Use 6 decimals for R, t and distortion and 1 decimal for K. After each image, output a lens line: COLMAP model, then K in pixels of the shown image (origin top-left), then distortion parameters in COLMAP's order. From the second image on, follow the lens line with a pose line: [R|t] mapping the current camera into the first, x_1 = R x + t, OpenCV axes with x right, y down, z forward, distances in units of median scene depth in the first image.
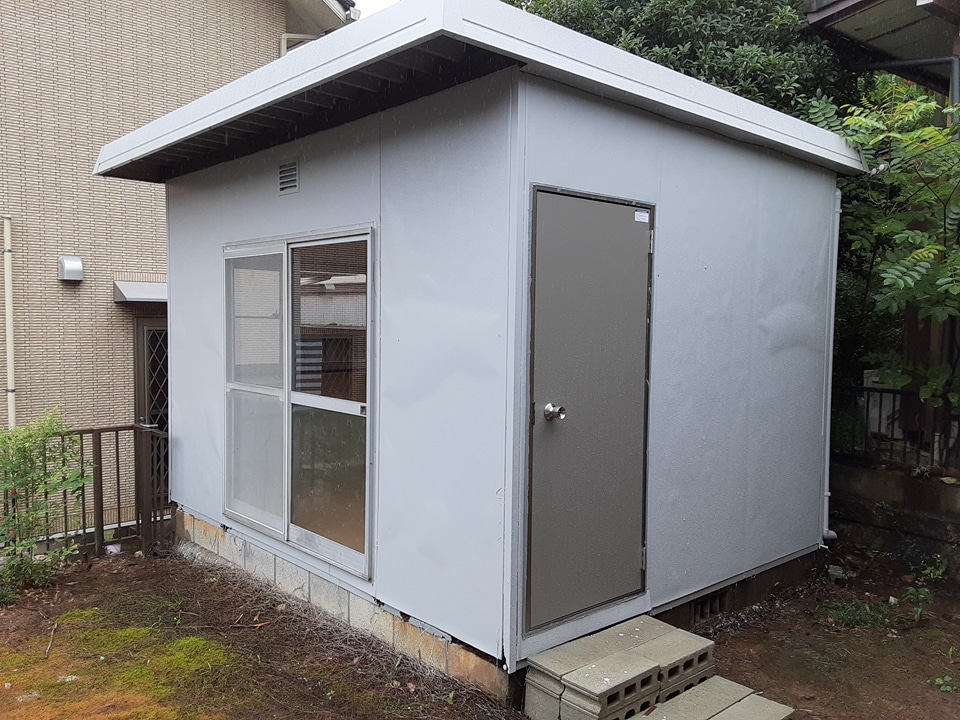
lens RADIAL K [[773.3, 0, 467.1], [0, 773.3, 362.2], [0, 0, 1]] dist [0.110685, -0.143260]
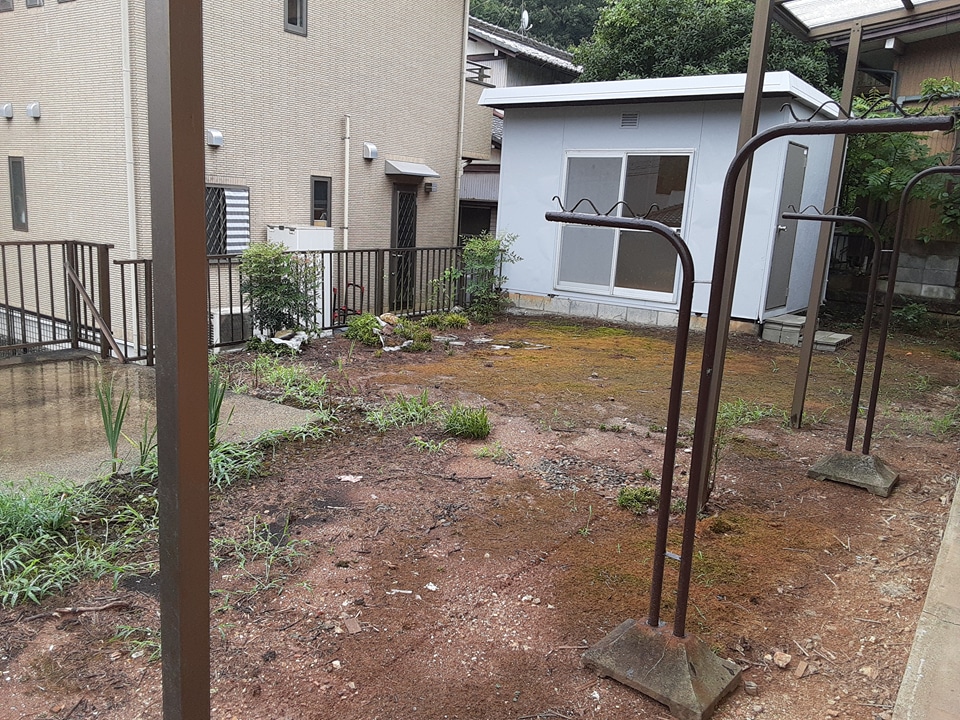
lens RADIAL K [[773.3, 0, 479.3], [0, 773.3, 359.7], [0, 0, 1]] dist [0.110685, -0.143260]
pose [[0.976250, -0.004466, 0.216602, -1.056479], [-0.027865, 0.988894, 0.145984, 0.102598], [-0.214848, -0.148552, 0.965284, -1.026350]]
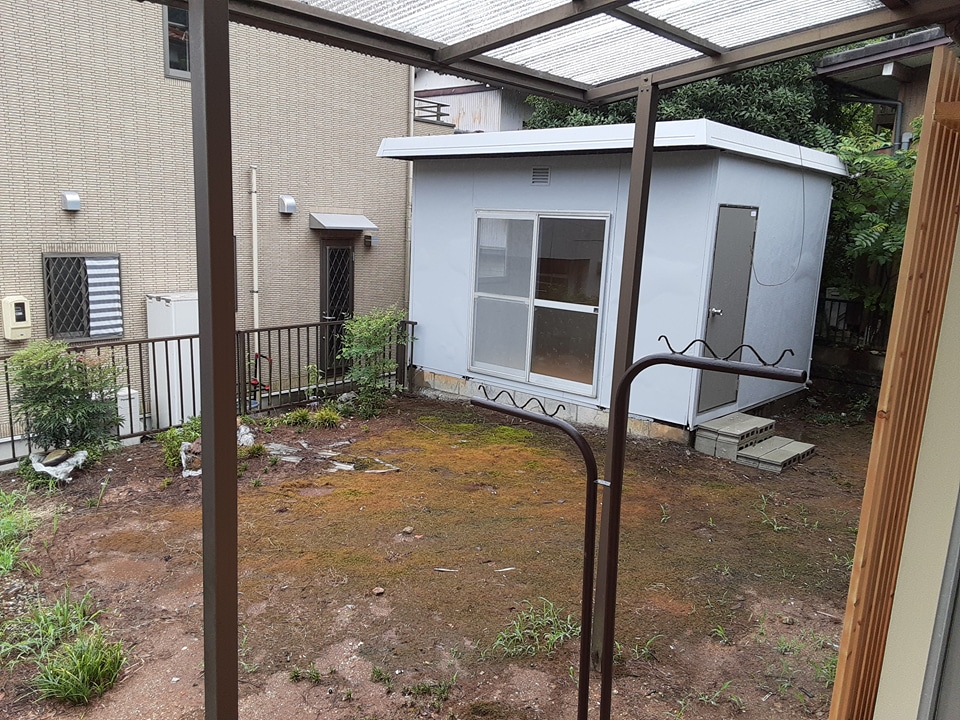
lens RADIAL K [[773.3, 0, 474.4], [0, 773.3, 363.3], [0, 0, 1]] dist [0.110685, -0.143260]
pose [[0.992971, 0.005068, 0.118248, -0.562718], [-0.020581, 0.991255, 0.130342, -0.043679], [-0.116553, -0.131860, 0.984392, -0.733728]]
